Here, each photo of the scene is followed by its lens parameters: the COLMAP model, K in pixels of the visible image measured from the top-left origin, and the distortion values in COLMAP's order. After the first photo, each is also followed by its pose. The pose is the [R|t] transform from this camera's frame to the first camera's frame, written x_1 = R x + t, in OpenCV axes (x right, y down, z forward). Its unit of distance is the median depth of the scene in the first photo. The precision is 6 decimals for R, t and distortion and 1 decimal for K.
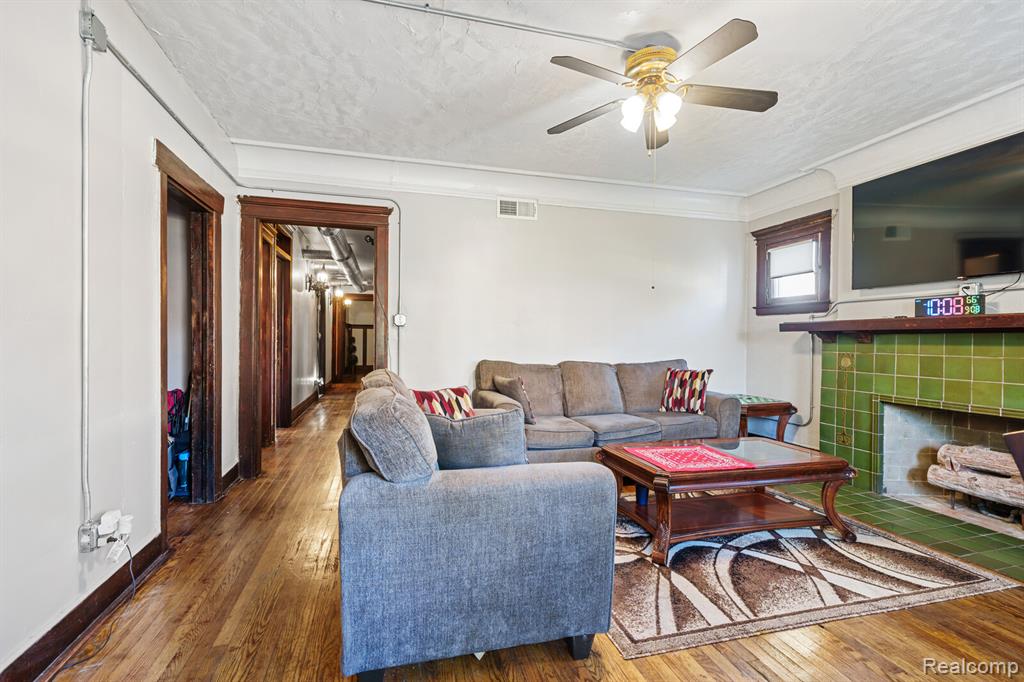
lens RADIAL K [[465.3, 0, 504.6], [0, 465.3, 341.3], [0, 0, 1]] dist [-0.002466, -0.000507]
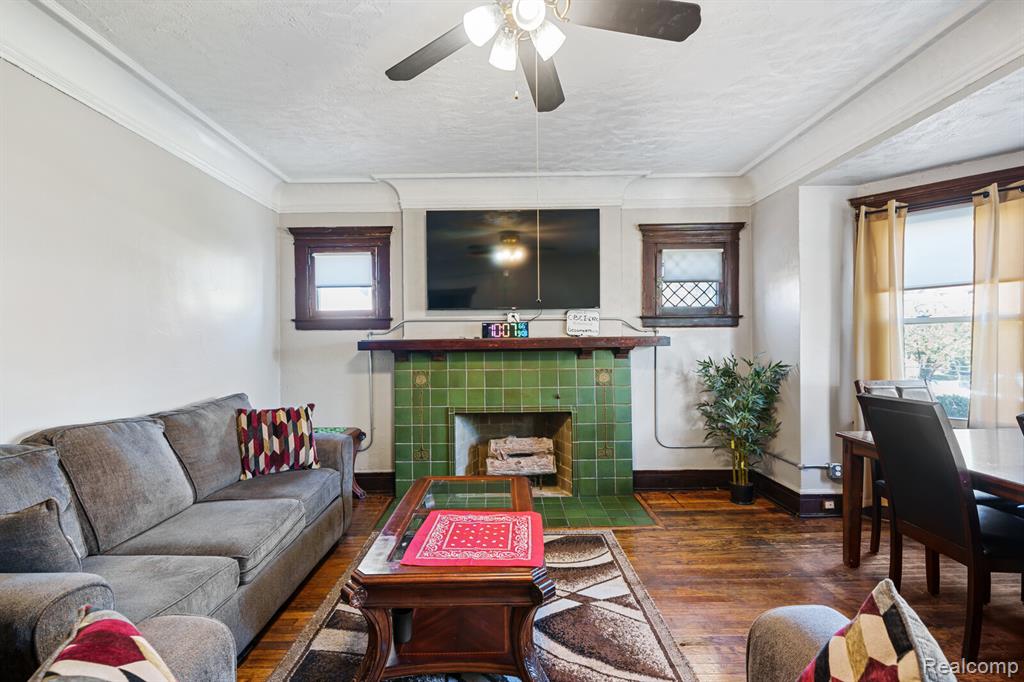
lens RADIAL K [[465.3, 0, 508.6], [0, 465.3, 342.1], [0, 0, 1]] dist [-0.002466, -0.000507]
pose [[0.255064, -0.005578, 0.966908, -0.212238], [0.017838, 0.999840, 0.001062, -0.036334], [-0.966760, 0.016977, 0.255123, 0.555231]]
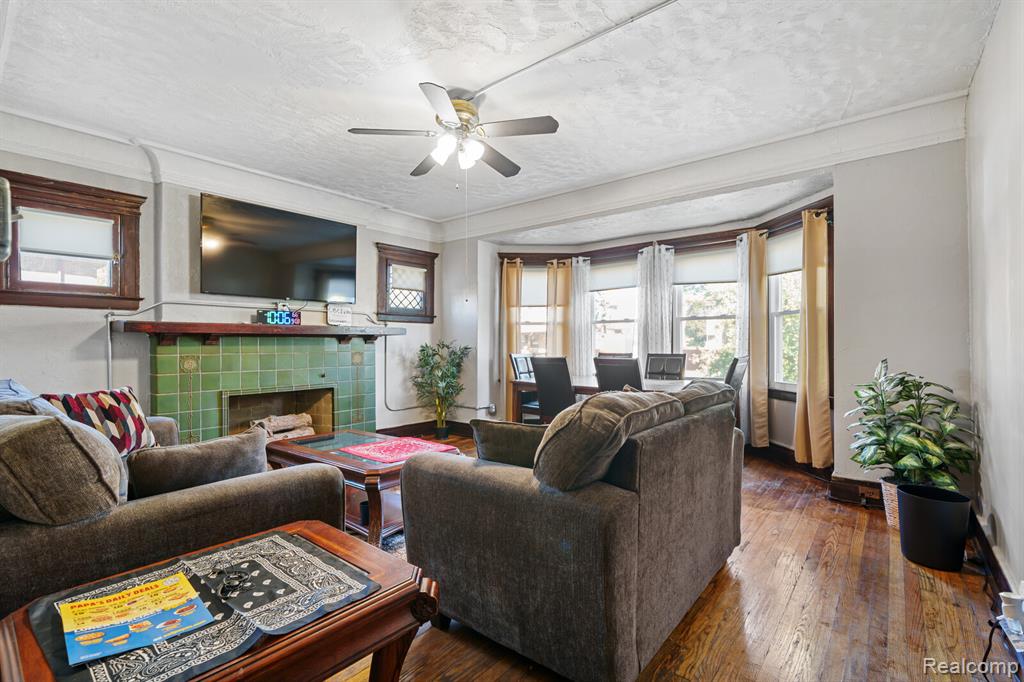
lens RADIAL K [[465.3, 0, 507.9], [0, 465.3, 341.8], [0, 0, 1]] dist [-0.002466, -0.000507]
pose [[-0.581449, -0.003504, 0.813575, -0.477645], [0.002693, 0.999977, 0.006232, -0.007957], [-0.813578, 0.005814, -0.581426, 1.036837]]
